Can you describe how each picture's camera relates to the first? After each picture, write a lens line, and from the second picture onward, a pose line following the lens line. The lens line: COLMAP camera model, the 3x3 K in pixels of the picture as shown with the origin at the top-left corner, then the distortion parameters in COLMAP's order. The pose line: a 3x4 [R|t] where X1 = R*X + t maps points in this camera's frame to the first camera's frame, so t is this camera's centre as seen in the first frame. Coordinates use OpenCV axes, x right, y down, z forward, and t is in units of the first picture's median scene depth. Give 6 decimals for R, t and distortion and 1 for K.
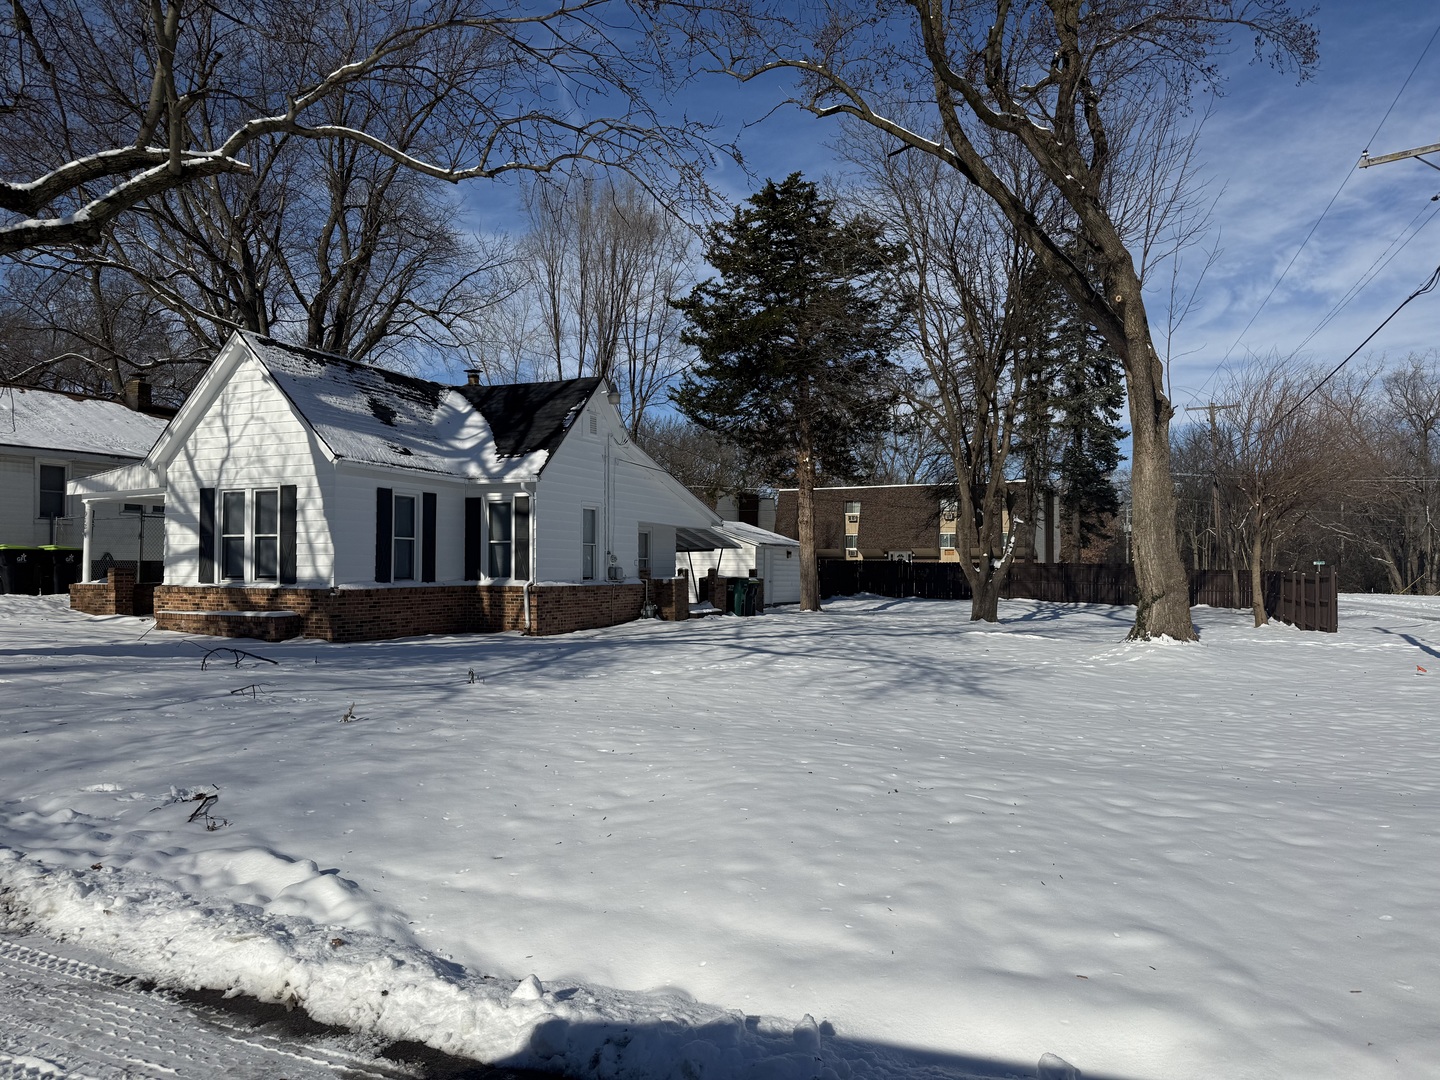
lens RADIAL K [[1021.4, 0, 715.0], [0, 1021.4, 550.4], [0, 0, 1]] dist [0.031472, -0.040292]
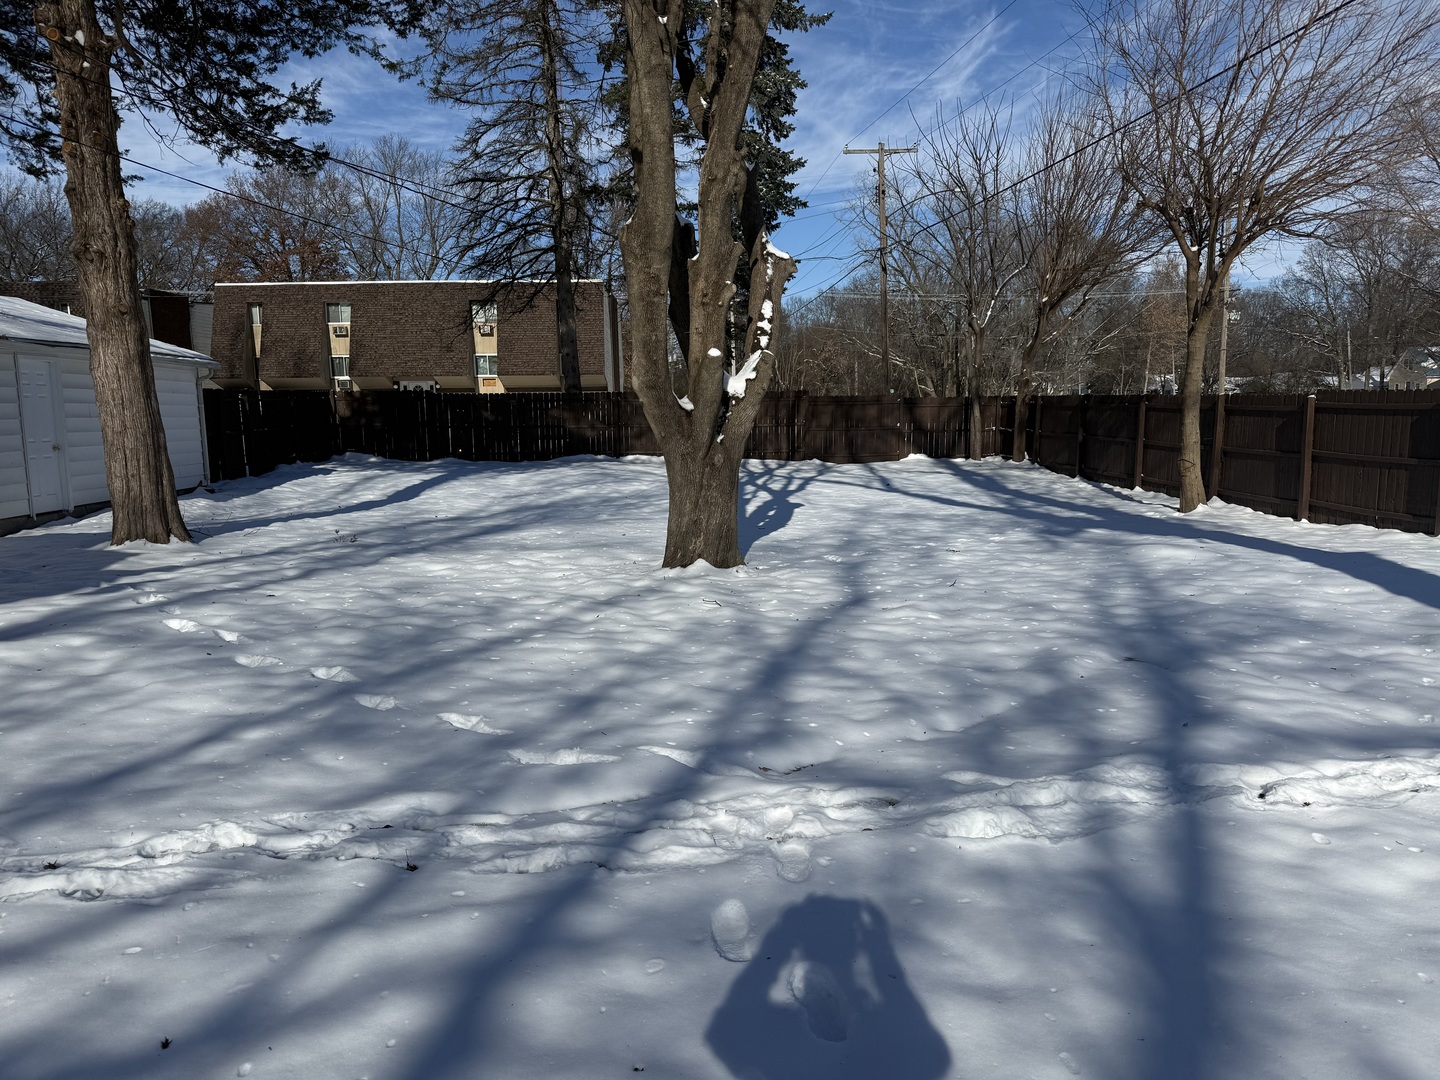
lens RADIAL K [[1021.4, 0, 719.7], [0, 1021.4, 553.8], [0, 0, 1]] dist [0.031472, -0.040292]
pose [[0.894770, -0.083671, 0.438617, 0.200185], [0.011976, 0.986431, 0.163741, 0.020529], [-0.446366, -0.141258, 0.883631, 1.104246]]
